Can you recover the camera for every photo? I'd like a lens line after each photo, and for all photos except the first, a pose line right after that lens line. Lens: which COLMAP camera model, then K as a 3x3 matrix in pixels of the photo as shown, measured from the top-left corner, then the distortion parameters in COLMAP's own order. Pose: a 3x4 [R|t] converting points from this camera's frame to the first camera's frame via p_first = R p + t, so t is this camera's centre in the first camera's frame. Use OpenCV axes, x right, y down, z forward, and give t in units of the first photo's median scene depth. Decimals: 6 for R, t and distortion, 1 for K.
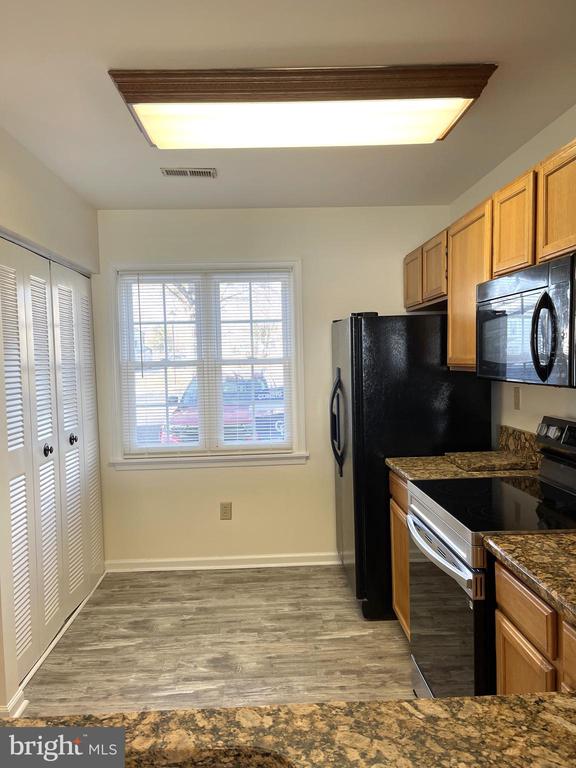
lens RADIAL K [[574.1, 0, 285.8], [0, 574.1, 386.5], [0, 0, 1]] dist [0.036743, -0.071908]
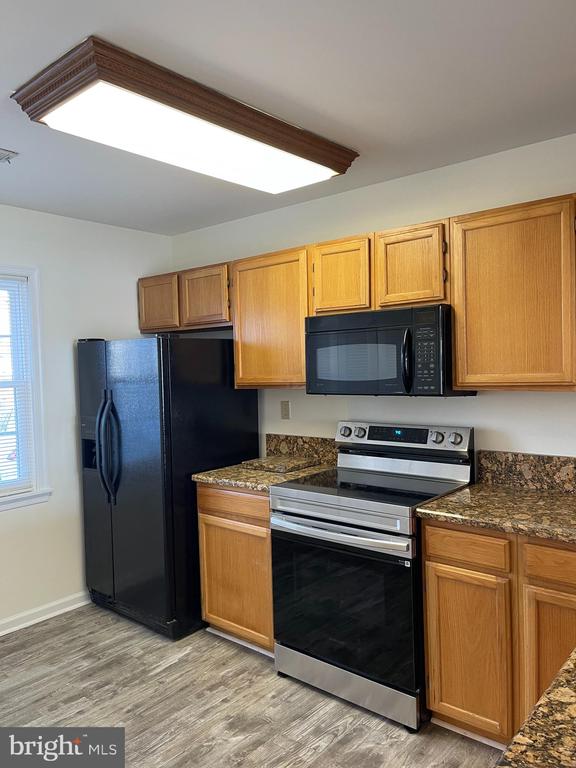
lens RADIAL K [[574.1, 0, 285.8], [0, 574.1, 386.5], [0, 0, 1]] dist [0.036743, -0.071908]
pose [[0.672371, -0.025125, 0.739788, -0.486944], [0.050152, 0.998673, -0.011665, -0.014825], [-0.738513, 0.044945, 0.672739, 0.175689]]
